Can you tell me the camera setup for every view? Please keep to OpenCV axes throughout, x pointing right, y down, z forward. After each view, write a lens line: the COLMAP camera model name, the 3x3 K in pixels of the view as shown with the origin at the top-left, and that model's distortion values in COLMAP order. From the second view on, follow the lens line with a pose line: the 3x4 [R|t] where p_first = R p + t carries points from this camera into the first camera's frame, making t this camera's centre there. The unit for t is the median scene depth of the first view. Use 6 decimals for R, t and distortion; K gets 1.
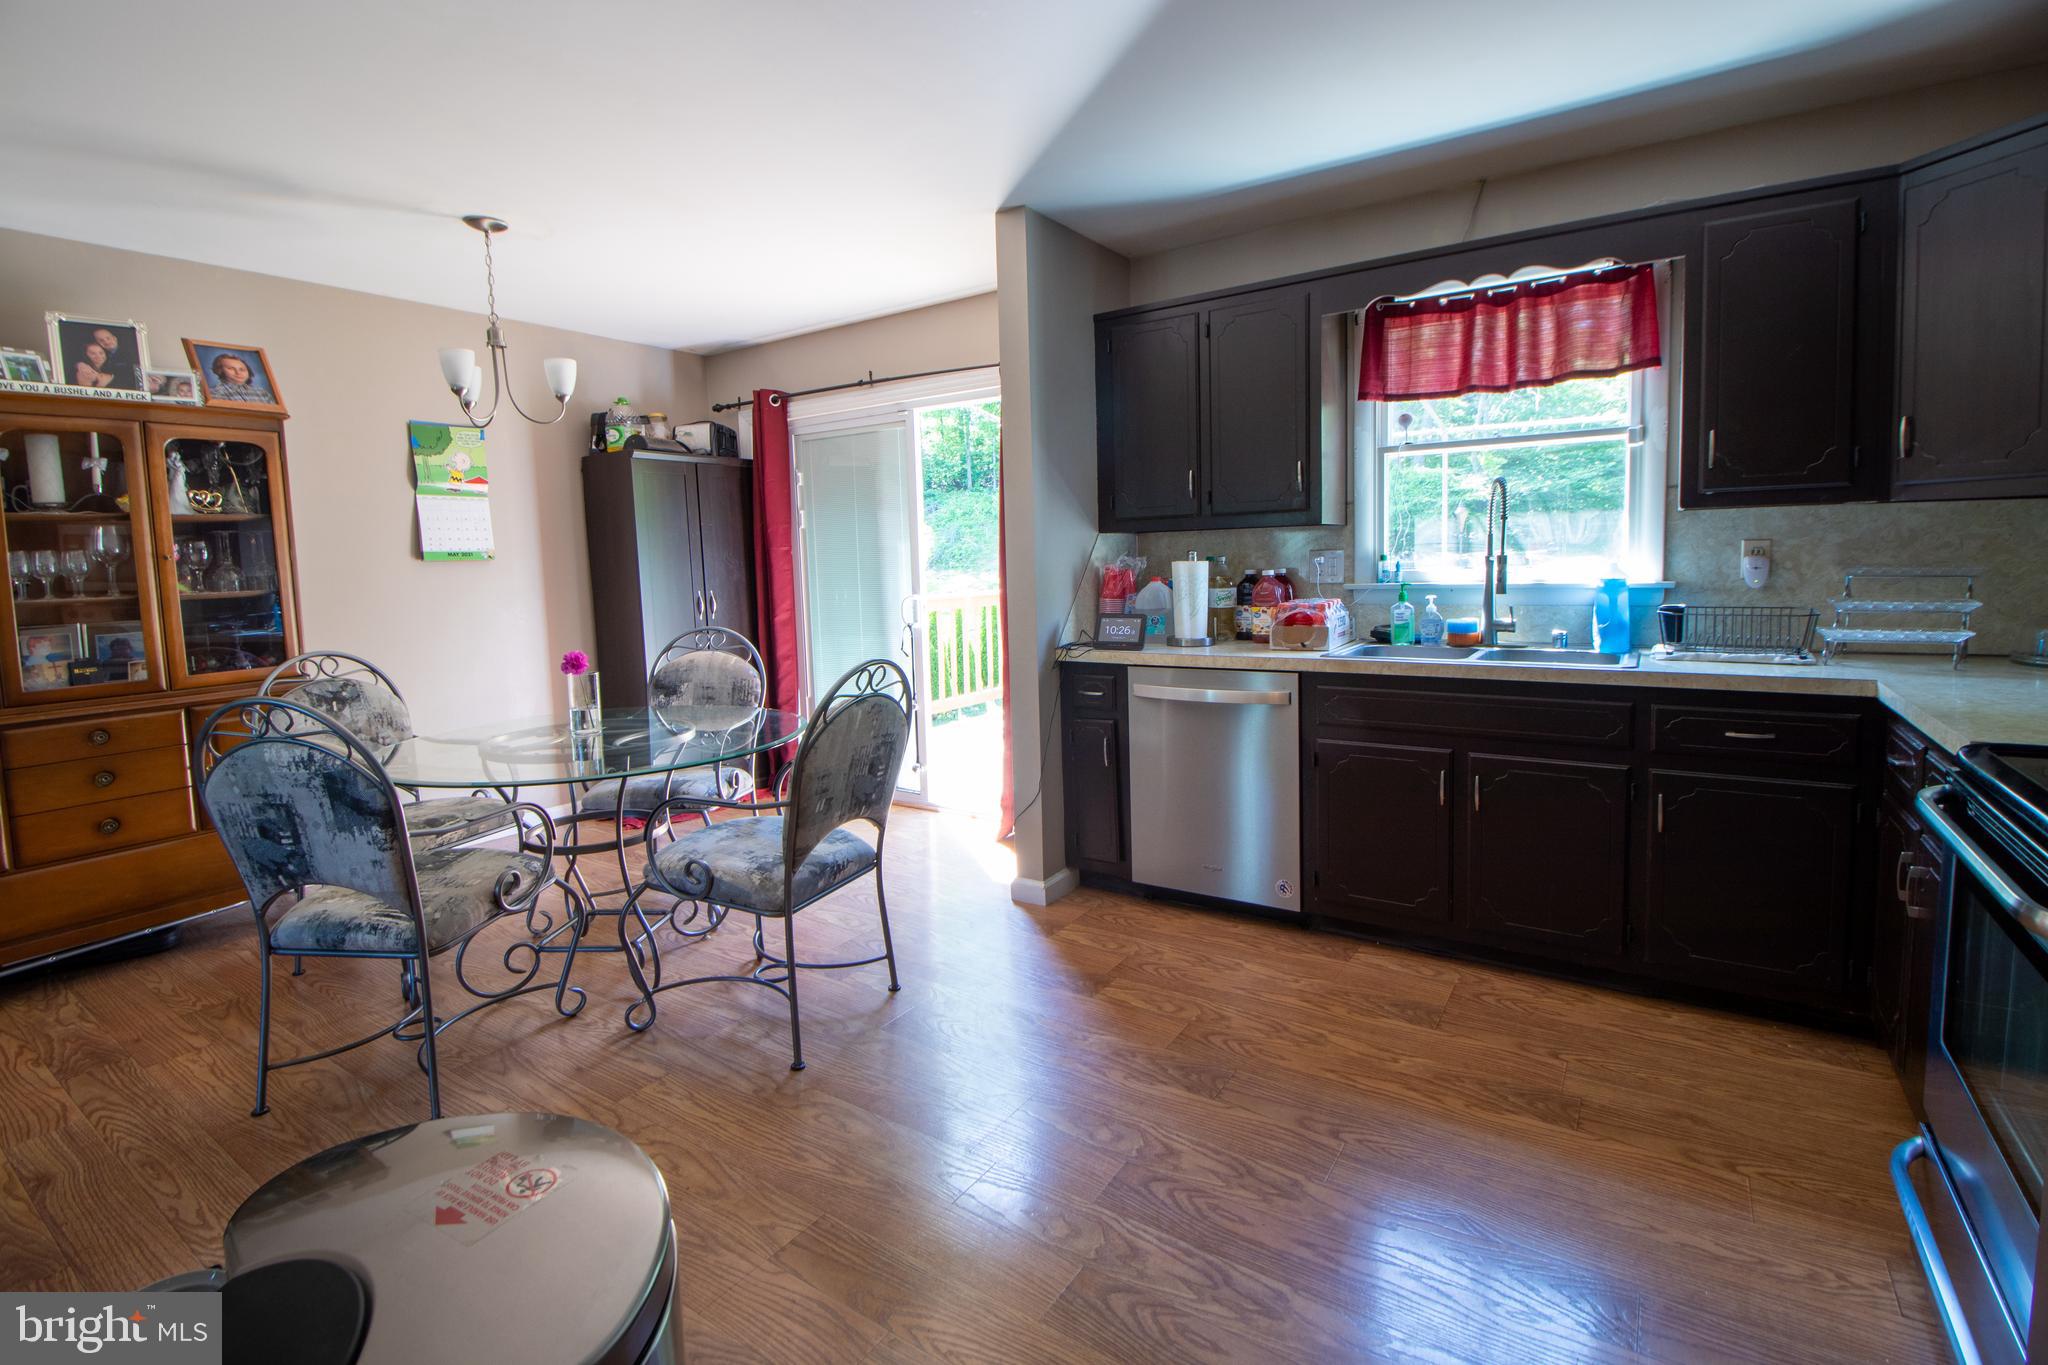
lens RADIAL K [[961.3, 0, 1033.5], [0, 961.3, 632.4], [0, 0, 1]] dist [-0.015053, -0.001396]
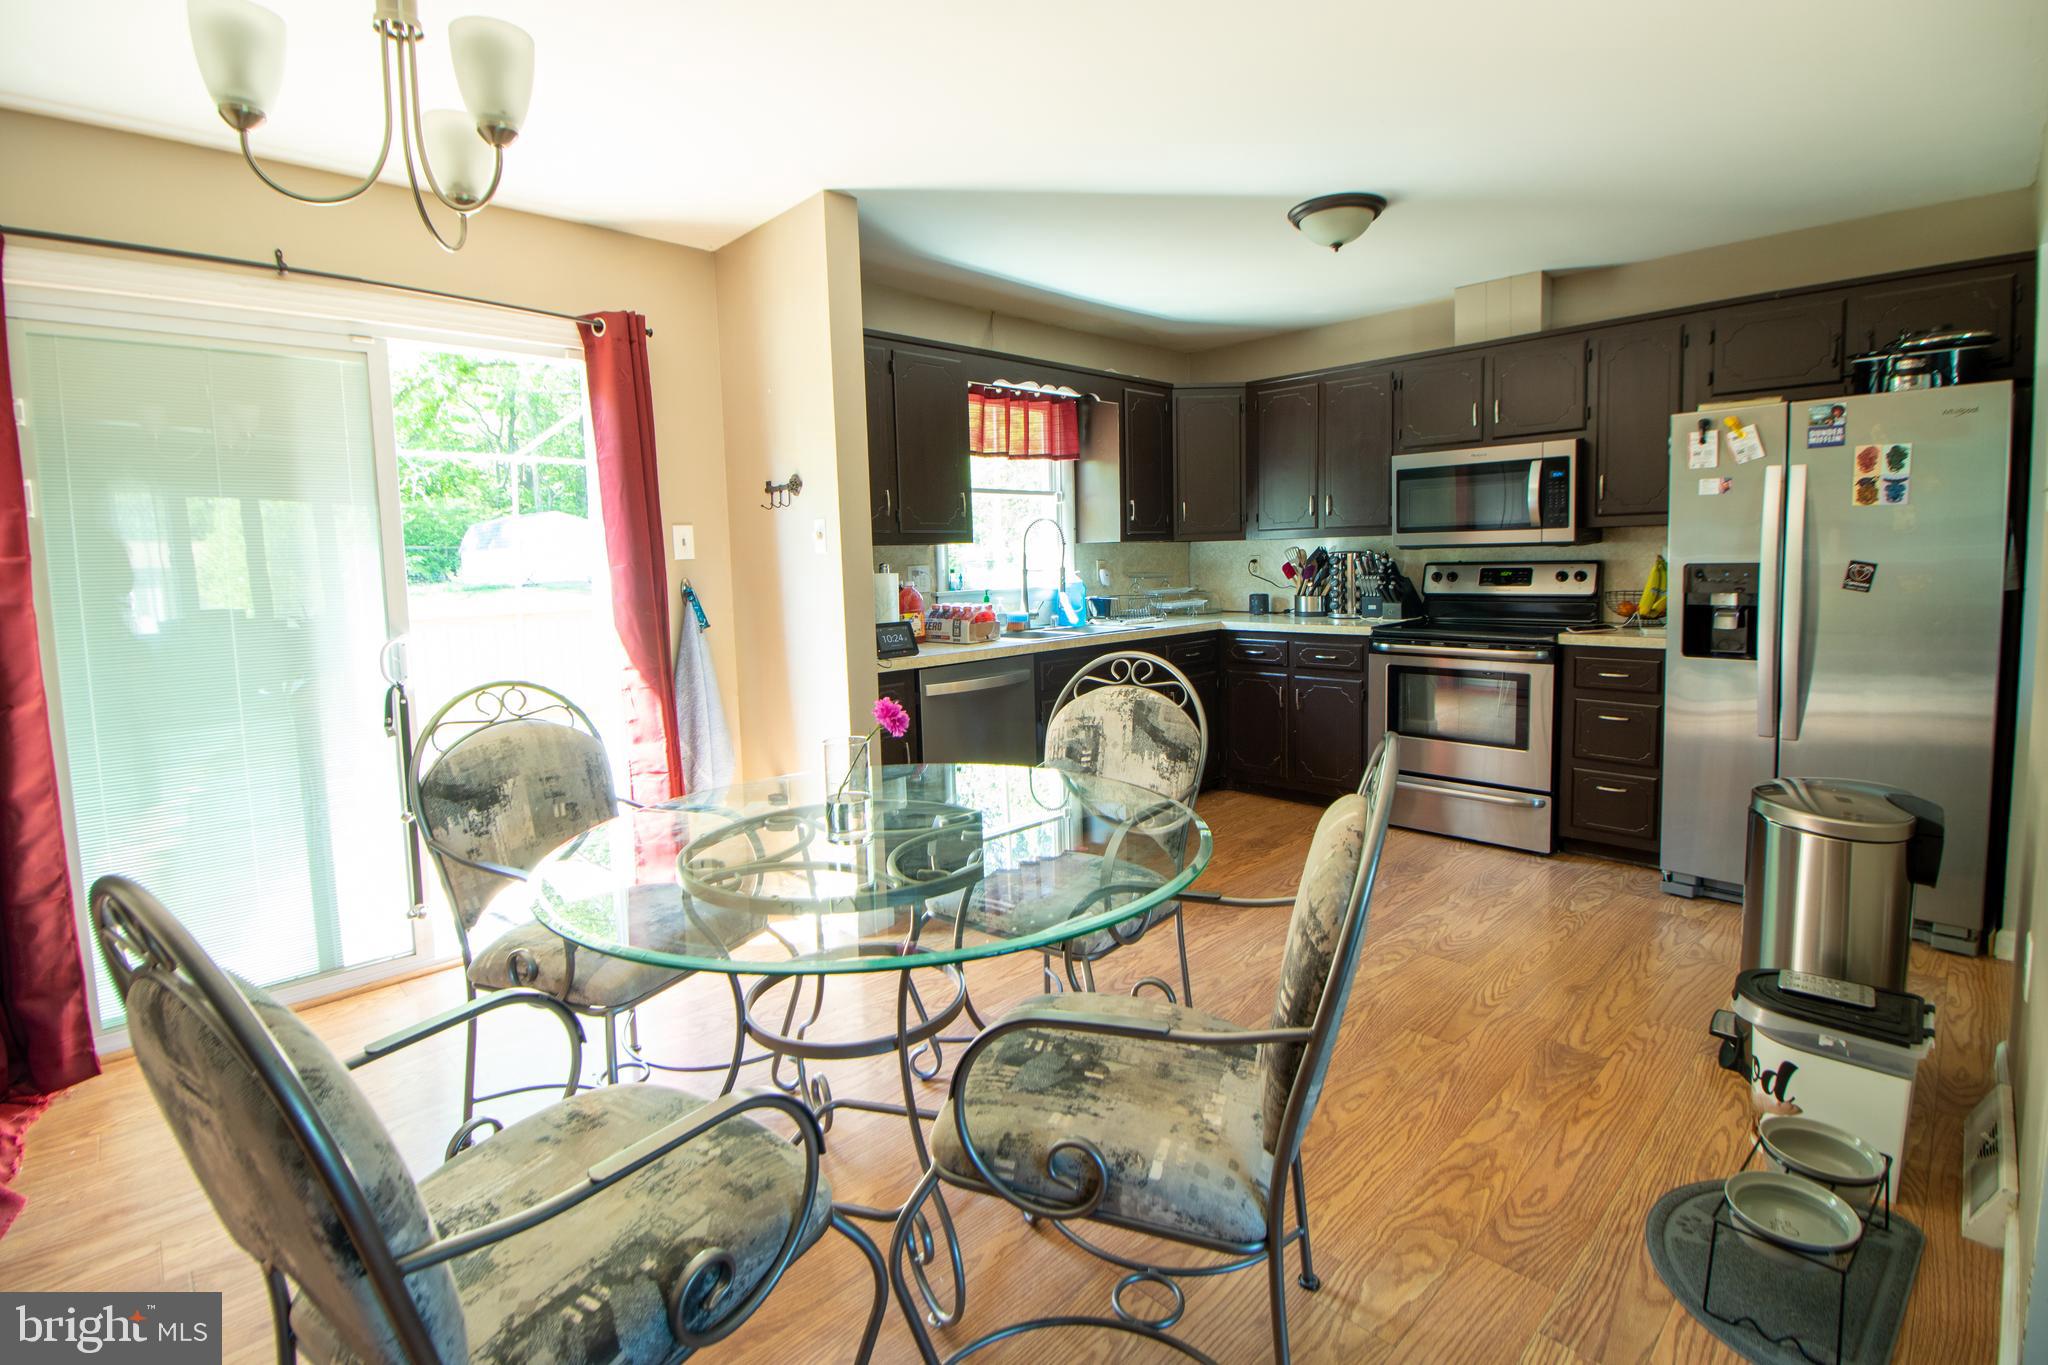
lens RADIAL K [[943.0, 0, 1015.7], [0, 943.0, 634.4], [0, 0, 1]] dist [-0.002024, -0.012112]
pose [[0.223127, -0.046305, 0.973689, -0.987925], [0.102364, 0.994461, 0.023836, -0.015252], [-0.969400, 0.094352, 0.226631, 0.714994]]
